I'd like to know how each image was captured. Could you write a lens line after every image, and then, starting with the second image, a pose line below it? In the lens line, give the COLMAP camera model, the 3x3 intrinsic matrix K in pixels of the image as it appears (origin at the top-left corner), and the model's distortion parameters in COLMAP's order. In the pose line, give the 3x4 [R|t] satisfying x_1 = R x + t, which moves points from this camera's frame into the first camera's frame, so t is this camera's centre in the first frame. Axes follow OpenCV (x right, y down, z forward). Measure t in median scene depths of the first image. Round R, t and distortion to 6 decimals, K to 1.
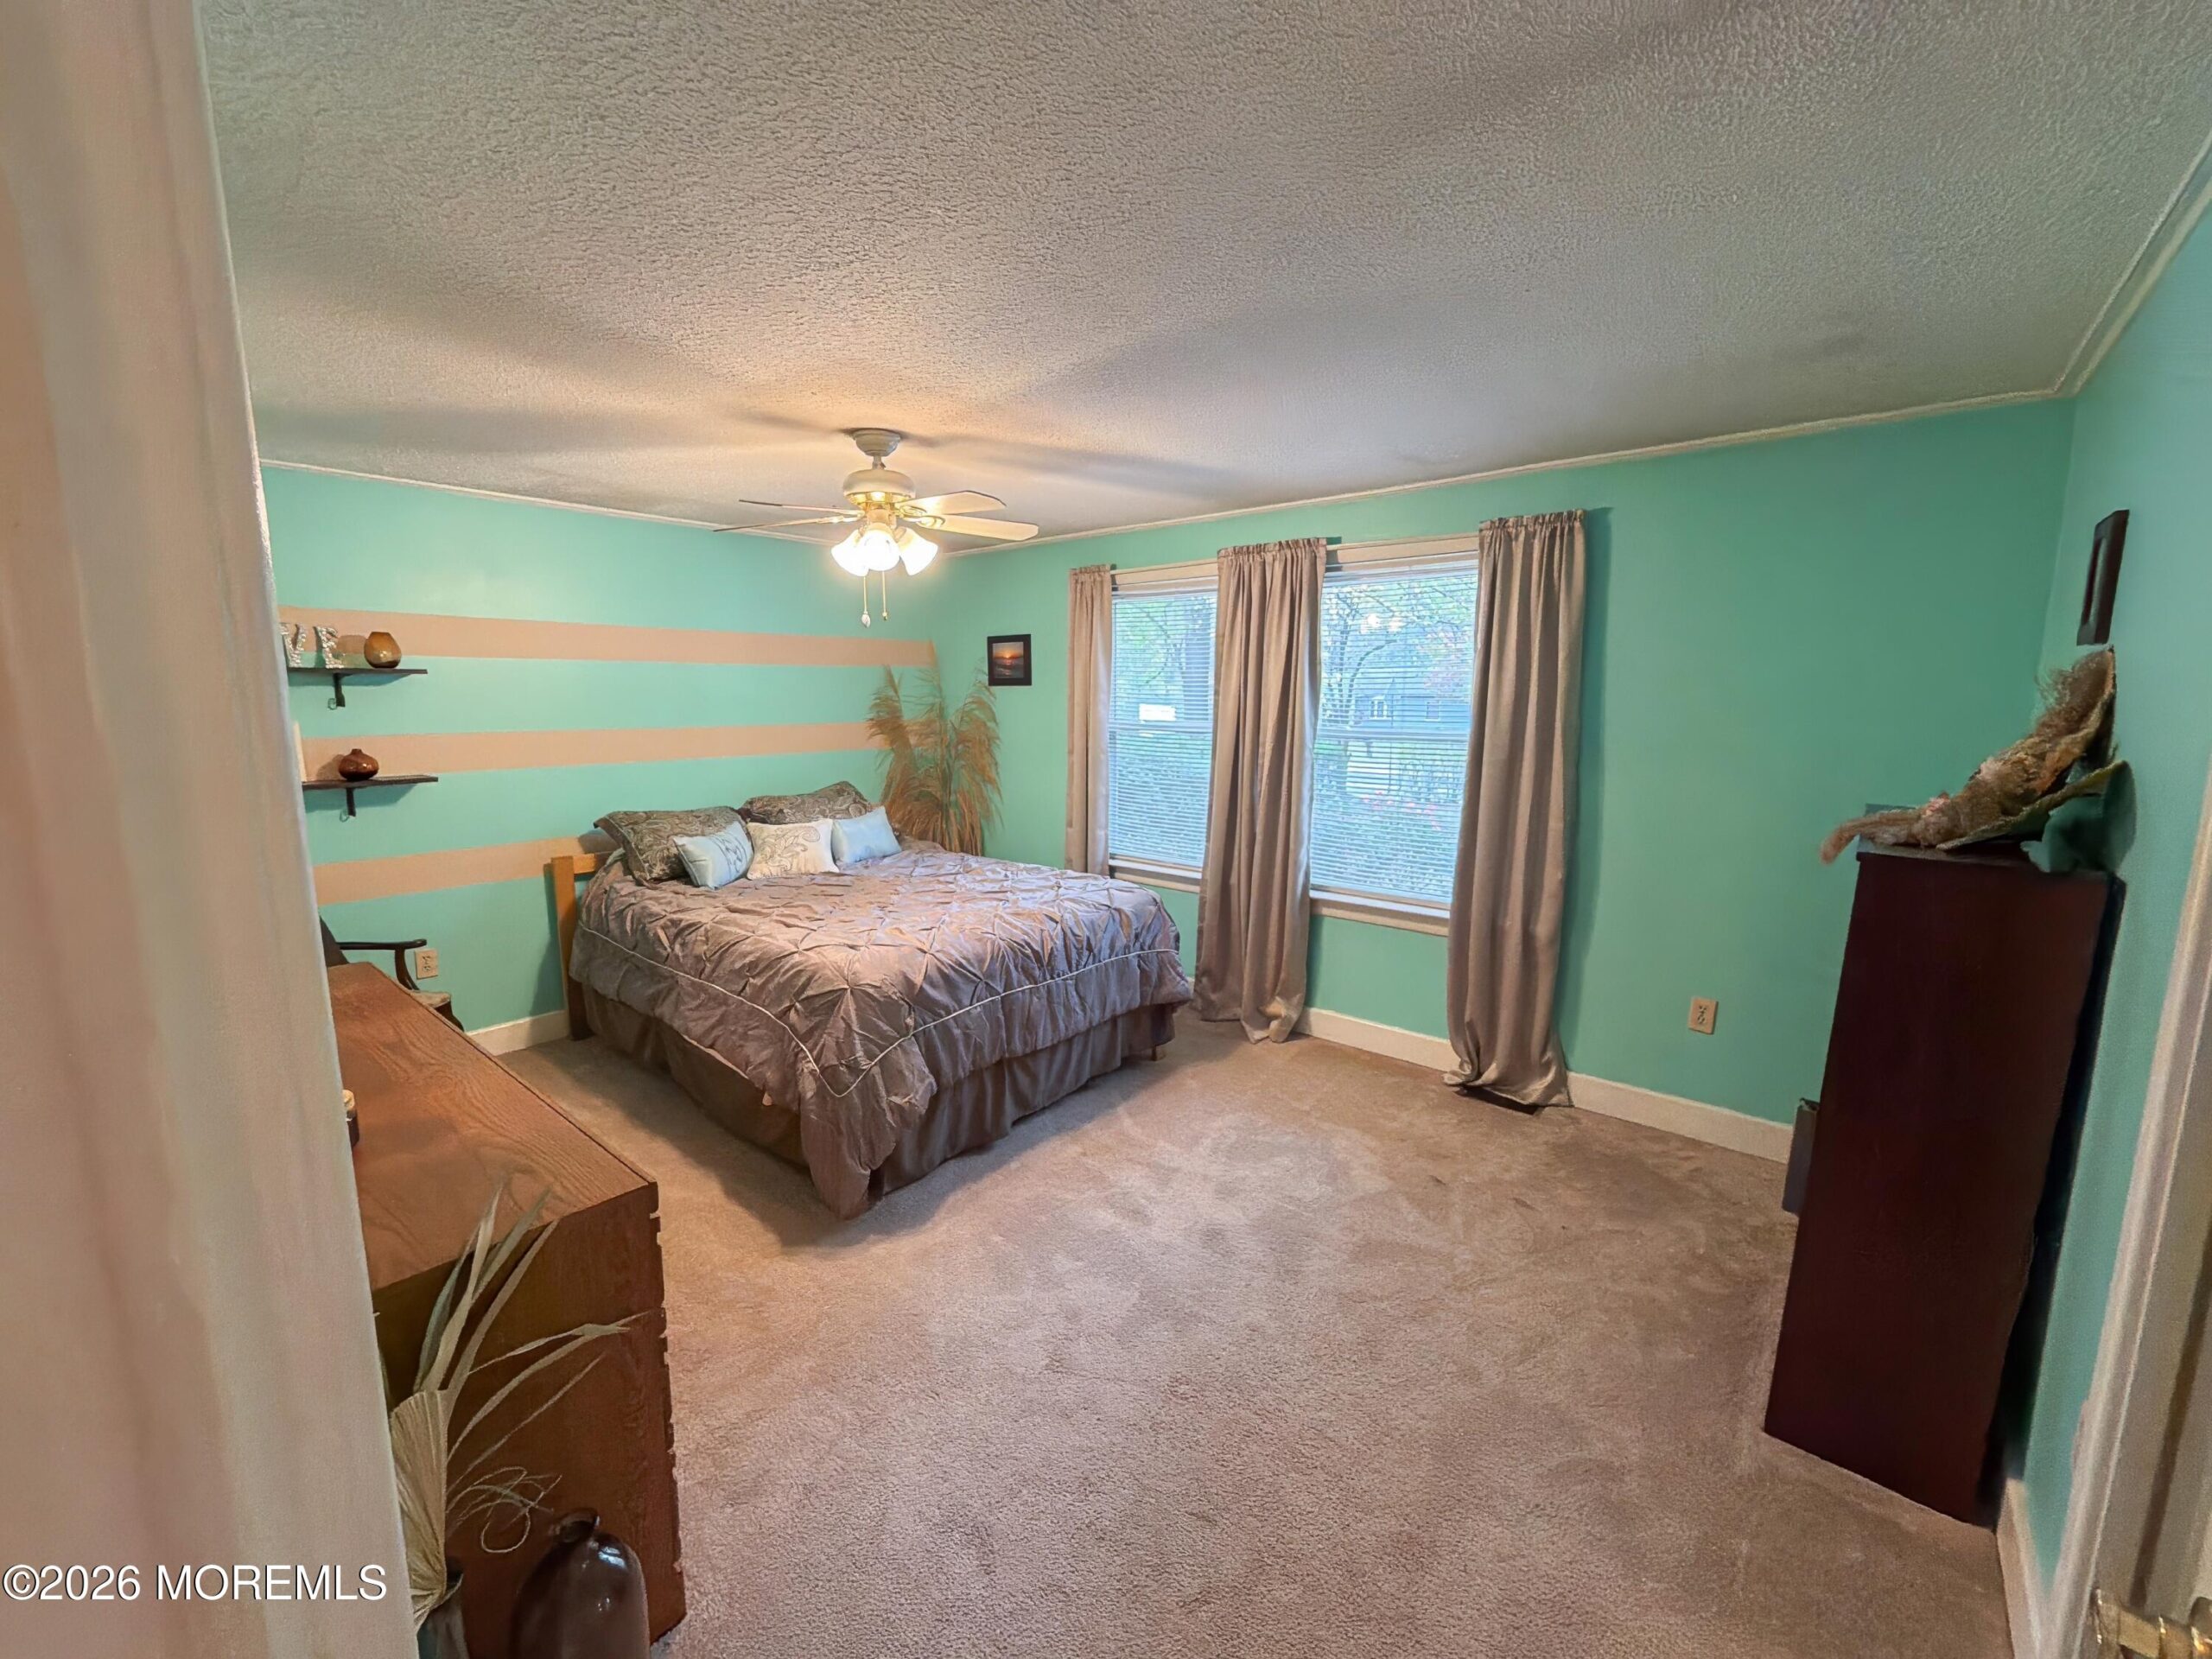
lens RADIAL K [[883.5, 0, 1105.3], [0, 883.5, 826.1], [0, 0, 1]] dist [-0.001282, -0.000003]
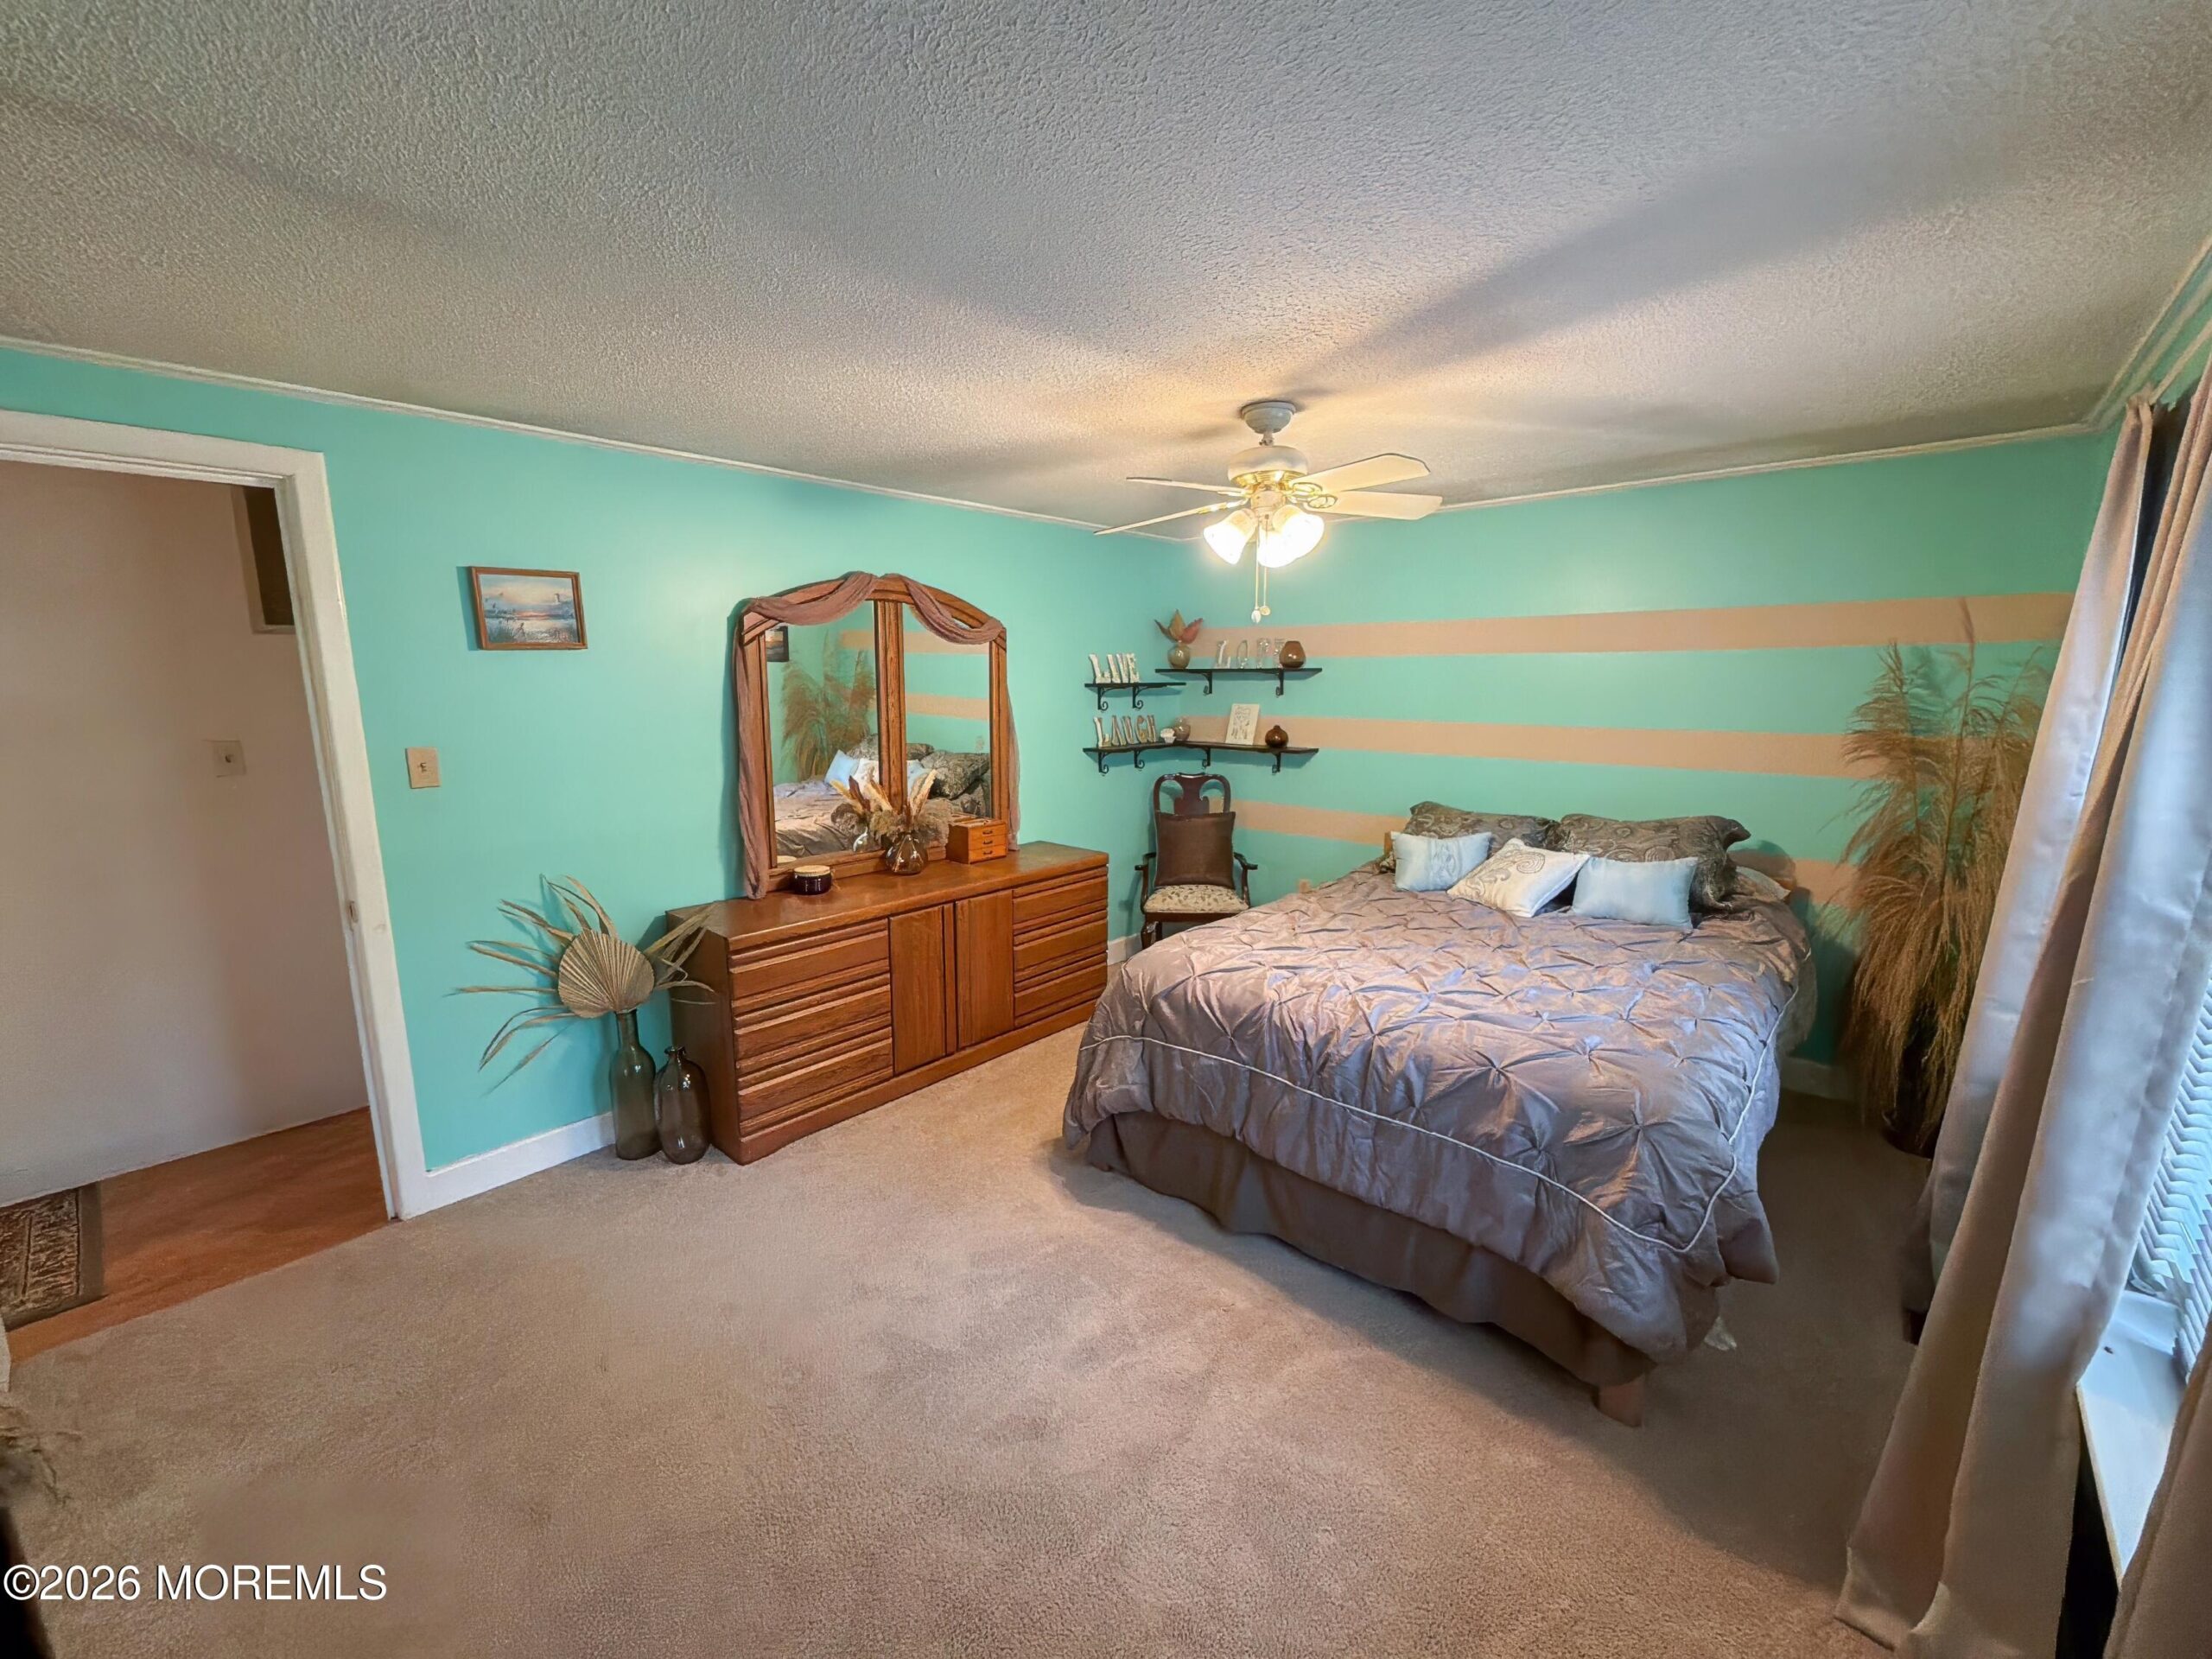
lens RADIAL K [[907.1, 0, 1105.3], [0, 907.1, 826.1], [0, 0, 1]] dist [-0.001752, -0.000340]
pose [[-0.031083, 0.164025, -0.985966, 0.698366], [-0.145674, 0.975167, 0.166820, -0.151061], [0.988844, 0.148815, -0.006417, 0.869574]]
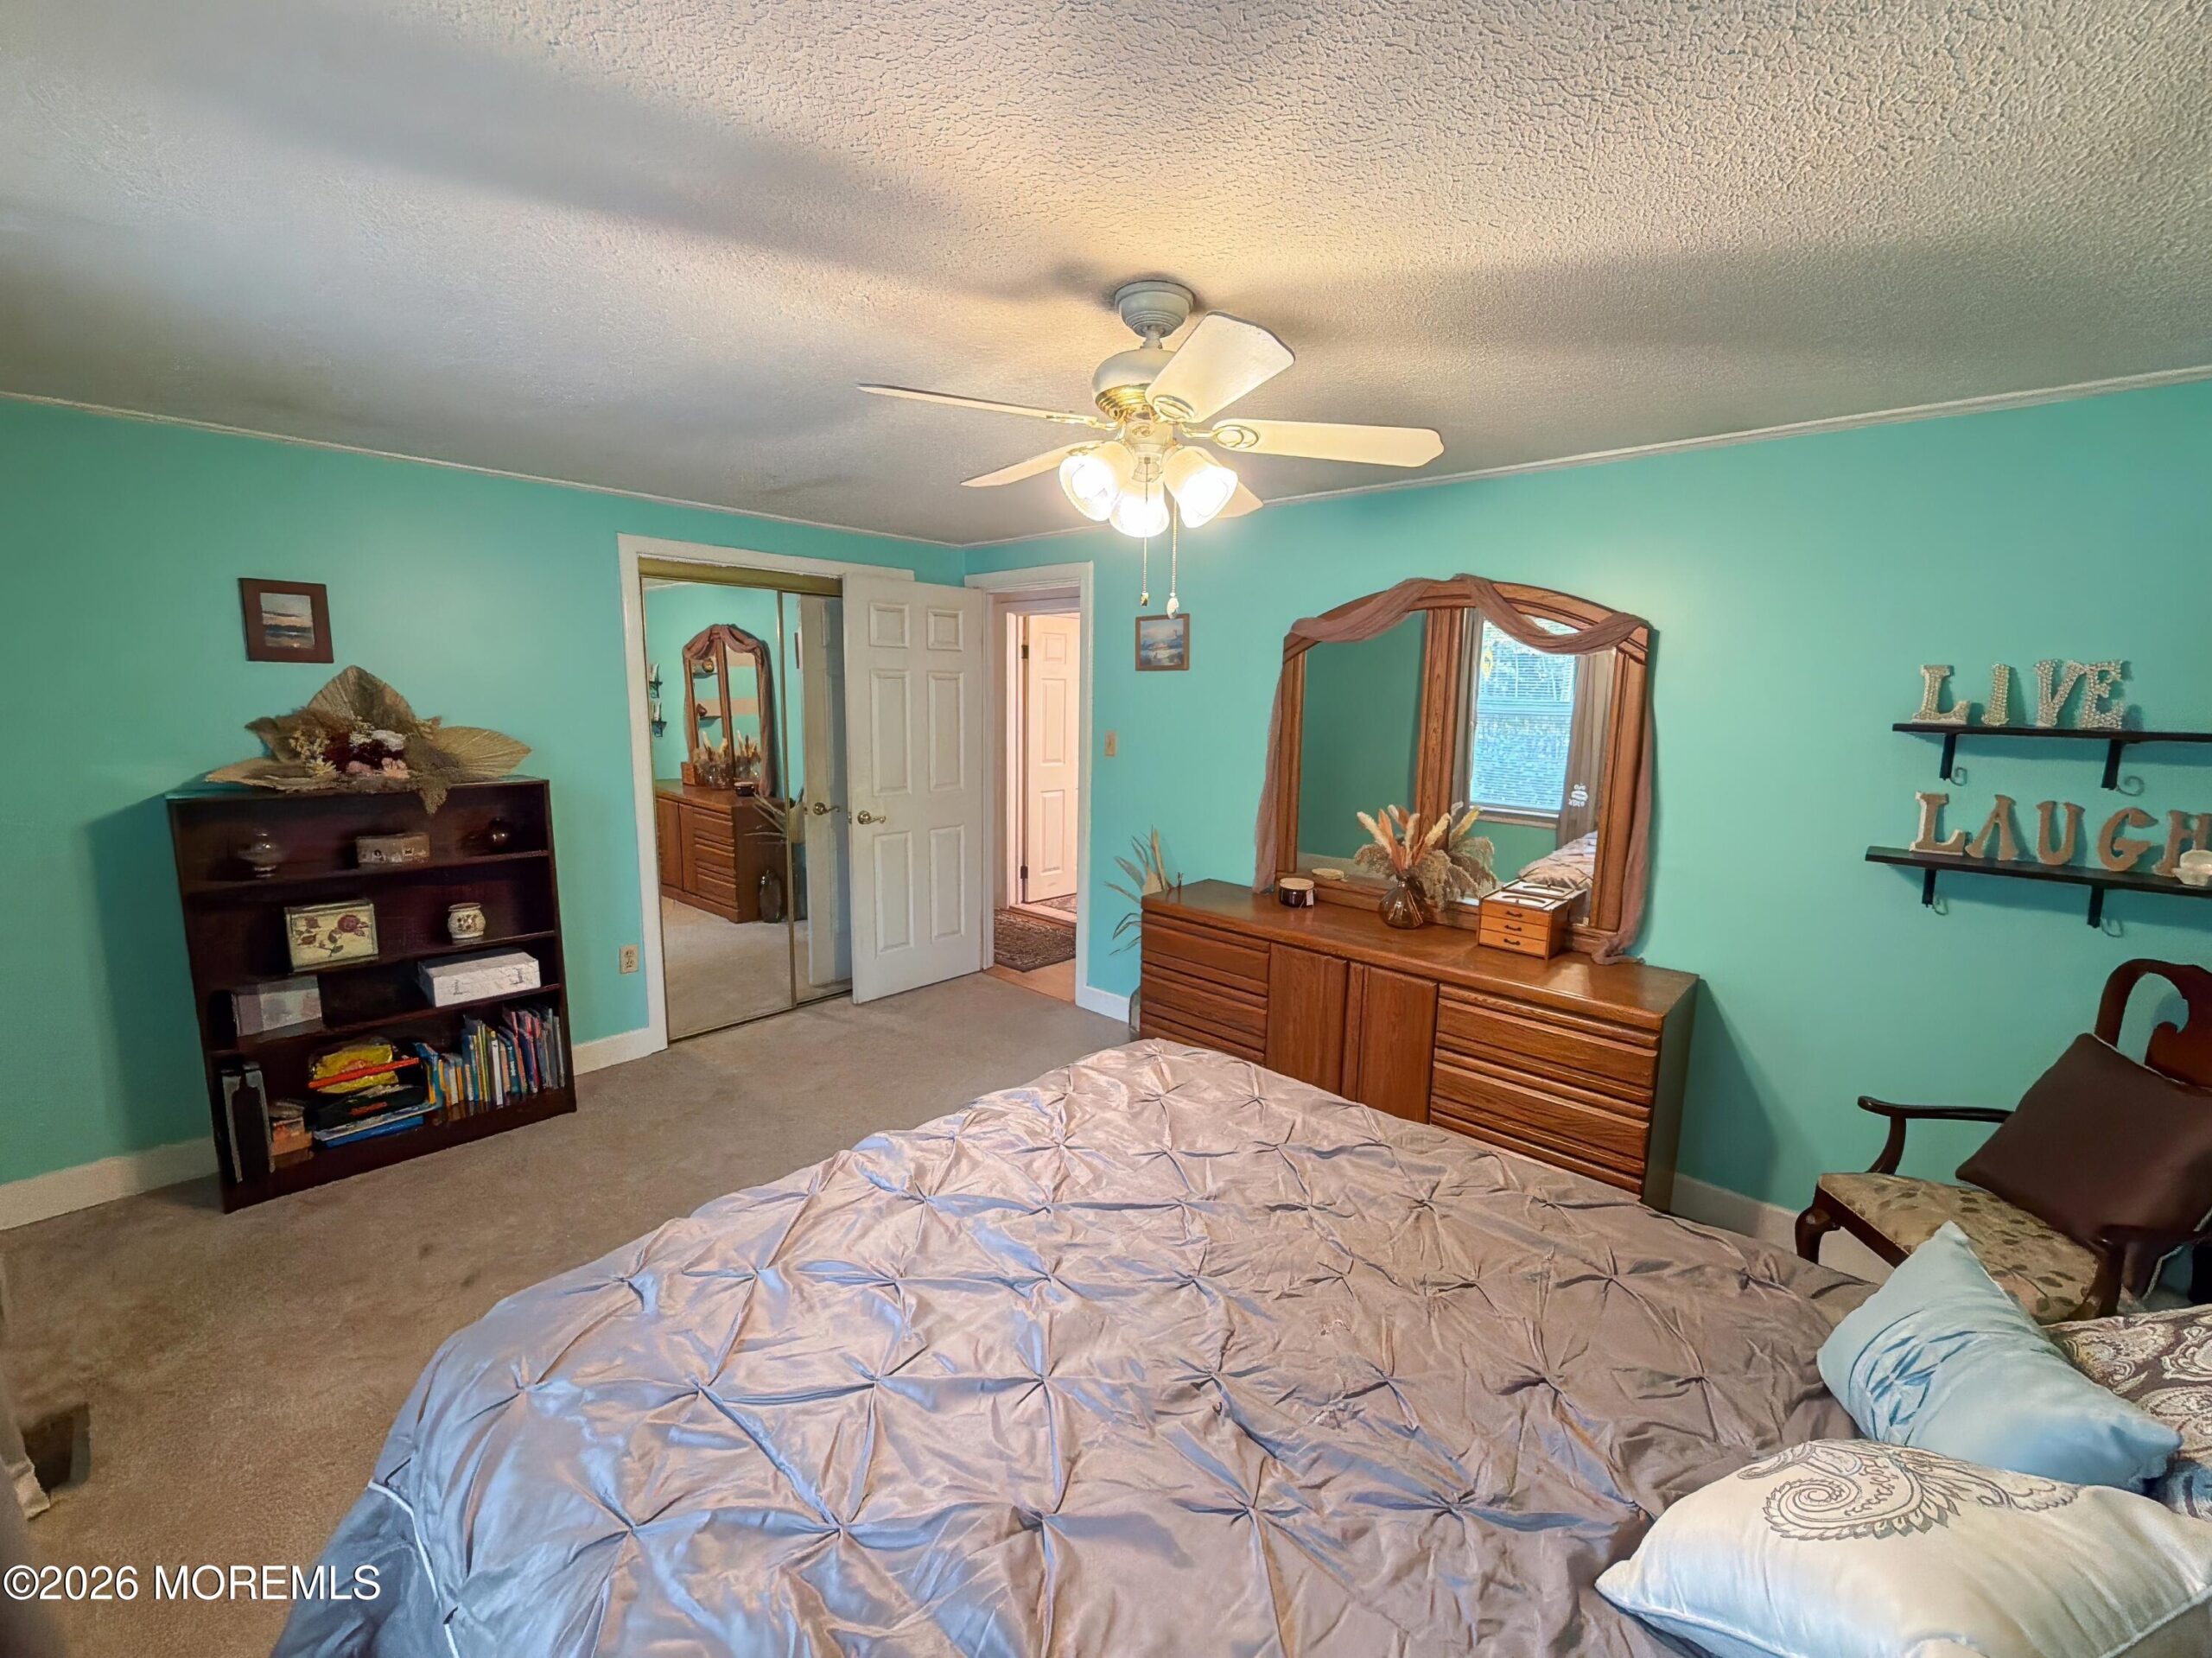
lens RADIAL K [[883.5, 0, 1105.3], [0, 883.5, 825.6], [0, 0, 1]] dist [-0.001282, -0.000003]
pose [[-0.999413, -0.019605, 0.028078, -0.236644], [-0.009986, 0.951117, 0.308670, -0.277278], [-0.032757, 0.308208, -0.950755, 1.607384]]
